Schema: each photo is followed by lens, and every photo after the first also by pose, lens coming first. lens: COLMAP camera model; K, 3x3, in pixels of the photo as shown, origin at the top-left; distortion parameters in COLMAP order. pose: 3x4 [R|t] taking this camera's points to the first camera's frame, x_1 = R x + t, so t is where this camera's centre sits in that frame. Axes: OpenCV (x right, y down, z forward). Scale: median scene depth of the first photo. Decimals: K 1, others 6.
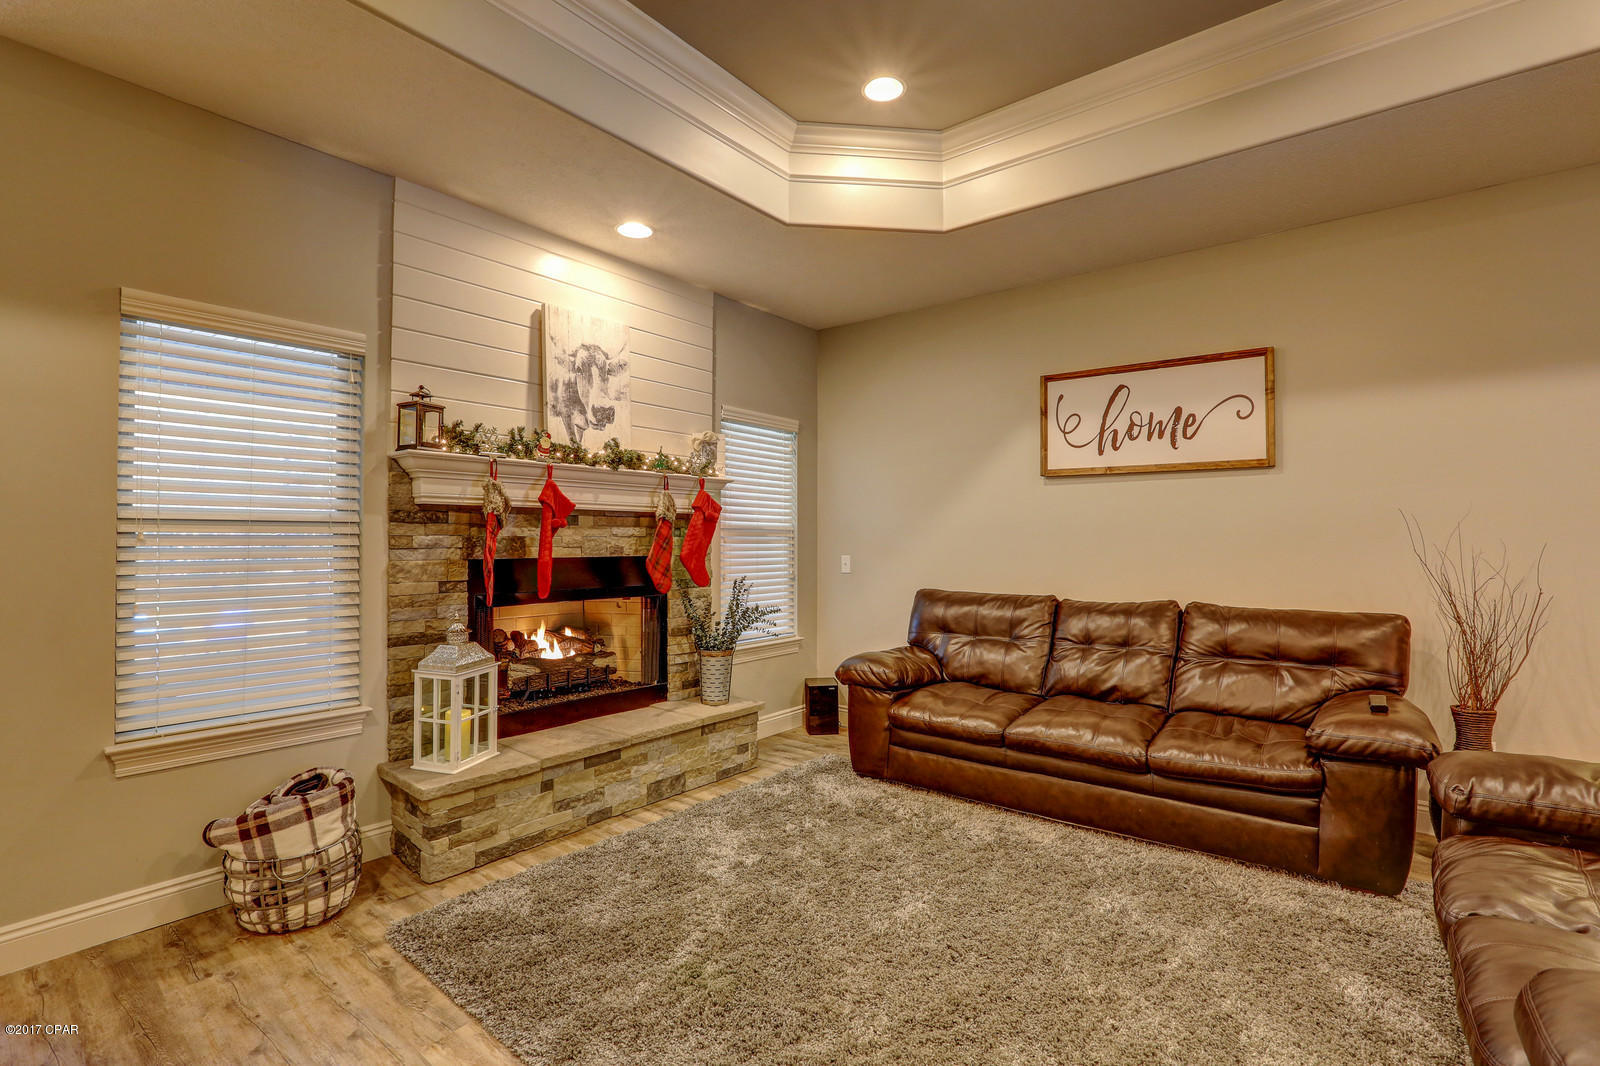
lens RADIAL K [[733.8, 0, 802.5], [0, 733.8, 531.7], [0, 0, 1]] dist [-0.047276, 0.015310]
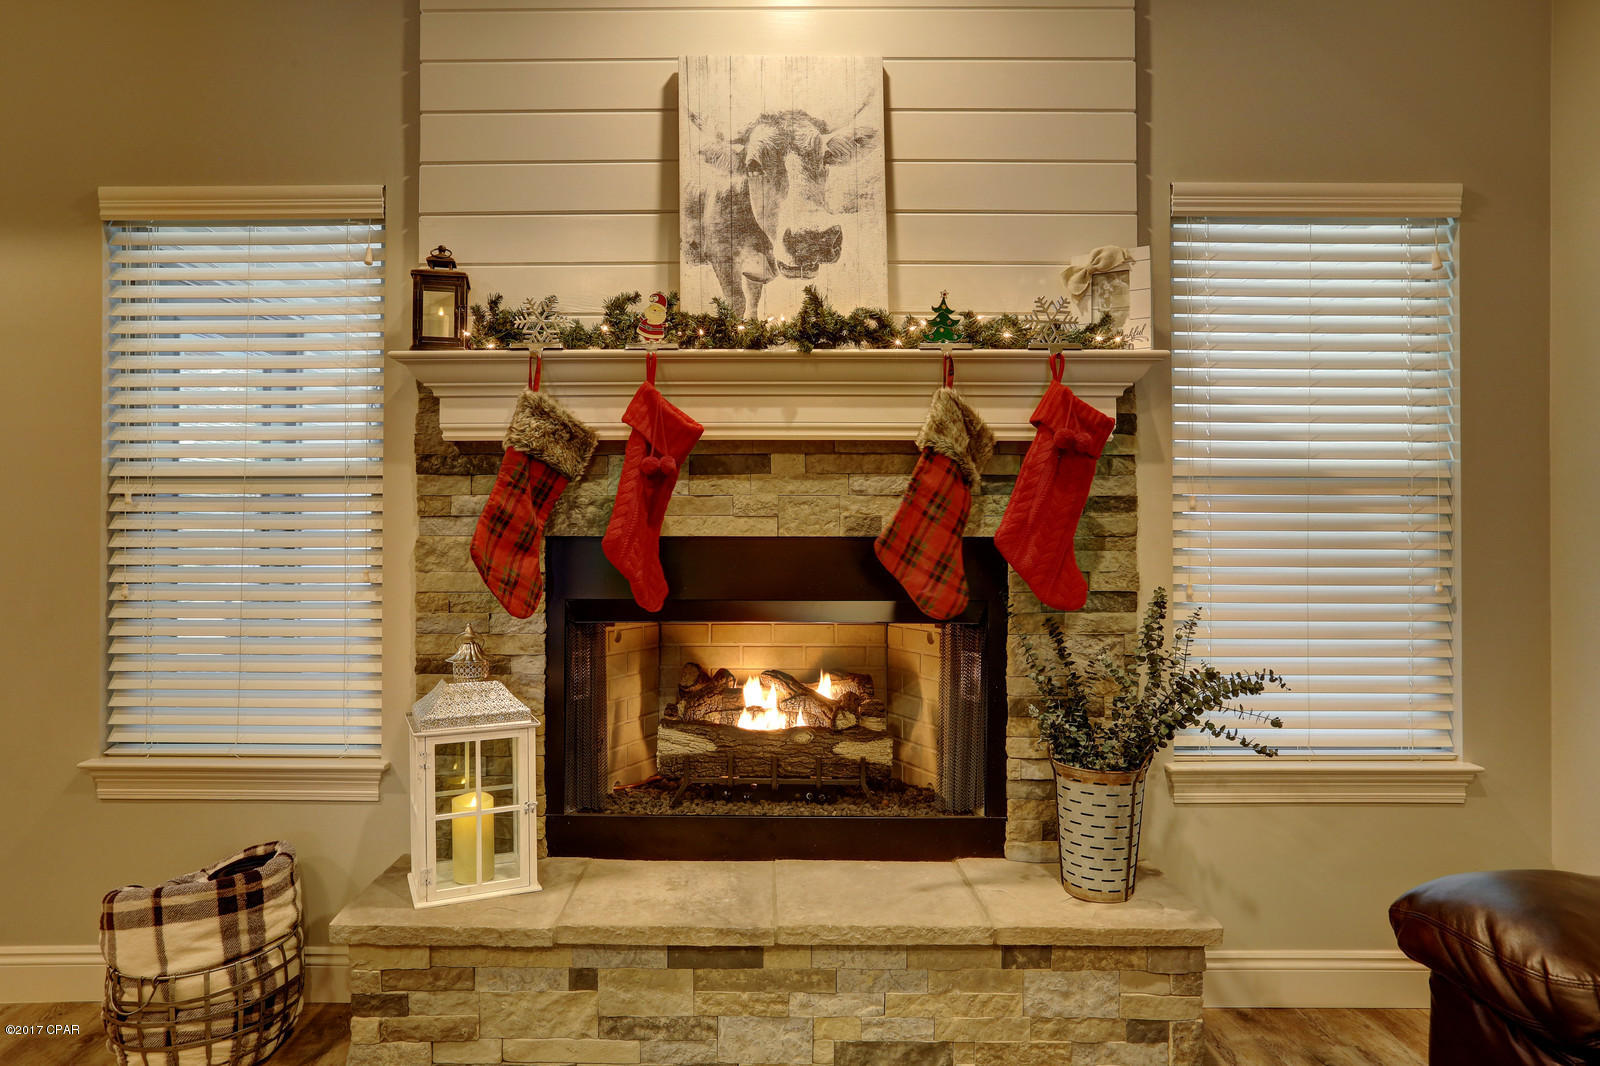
lens RADIAL K [[963.3, 0, 757.6], [0, 963.3, 531.7], [0, 0, 1]] dist [-0.028450, 0.019716]
pose [[0.614682, -0.009041, -0.788723, 0.263095], [0.008989, 0.999950, -0.004457, 0.042255], [0.788724, -0.004350, 0.614732, 0.708936]]
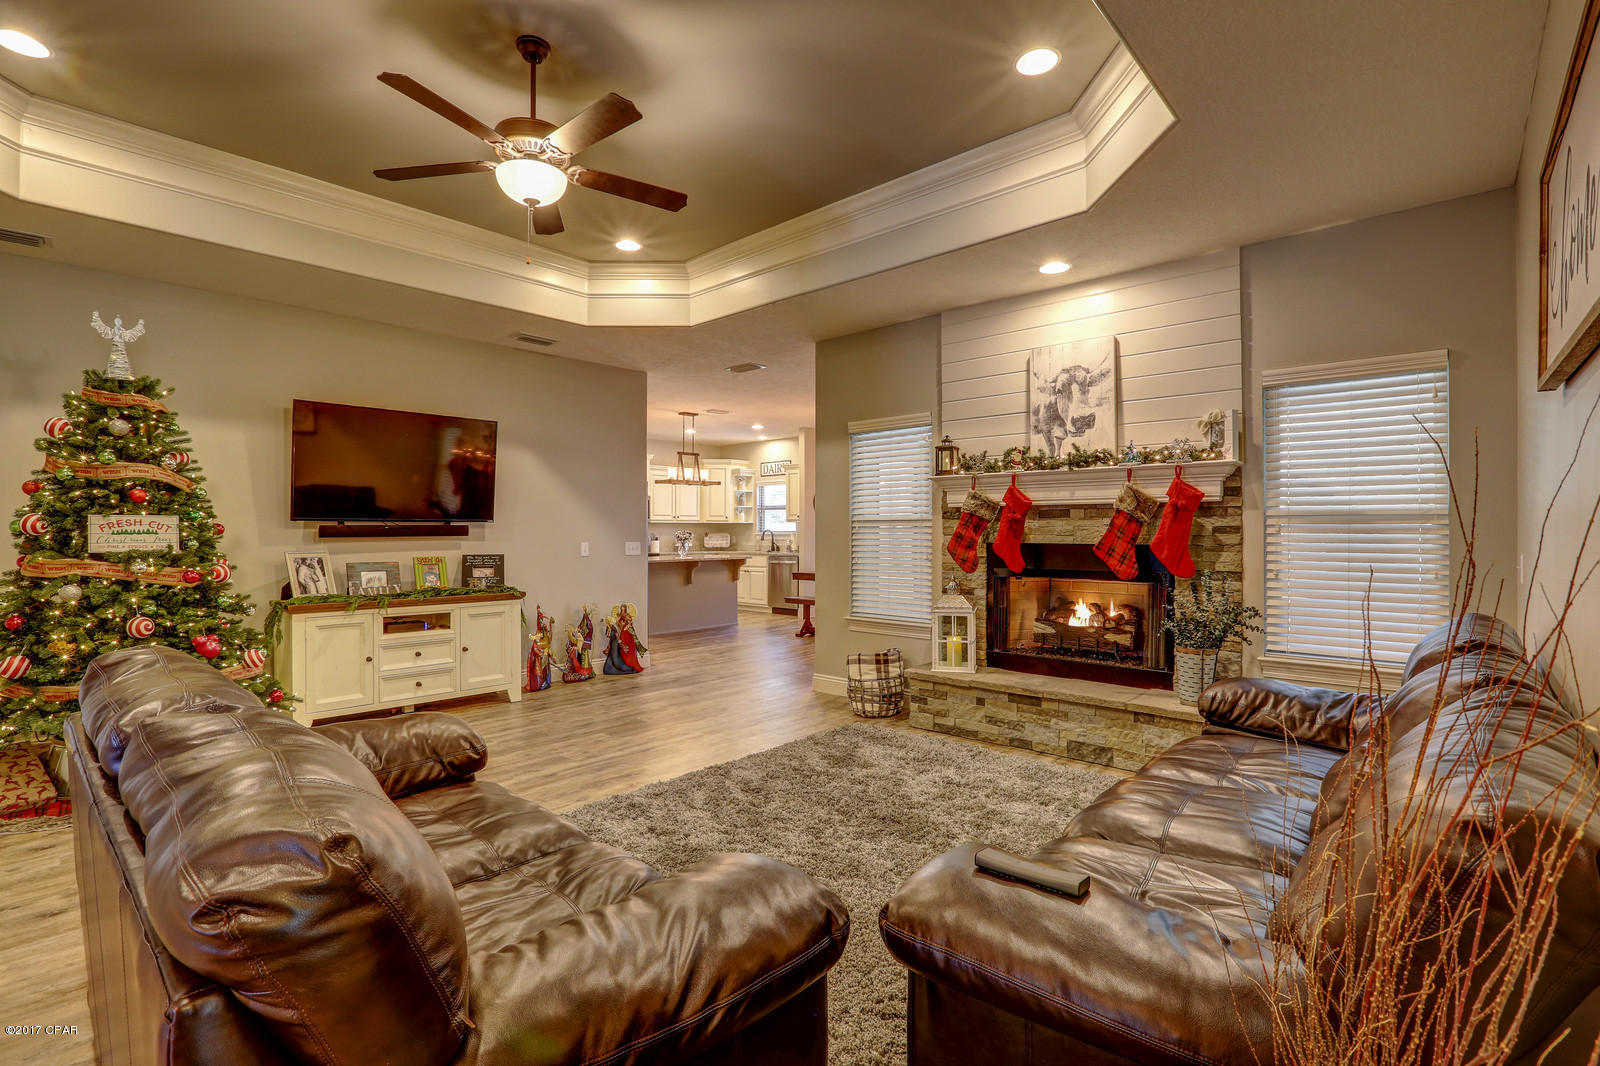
lens RADIAL K [[733.8, 0, 807.8], [0, 733.8, 531.3], [0, 0, 1]] dist [-0.047276, 0.015310]
pose [[-0.063162, -0.000565, -0.998003, 1.141501], [0.012309, 0.999923, -0.001345, 0.013036], [0.997927, -0.012370, -0.063151, 0.780912]]
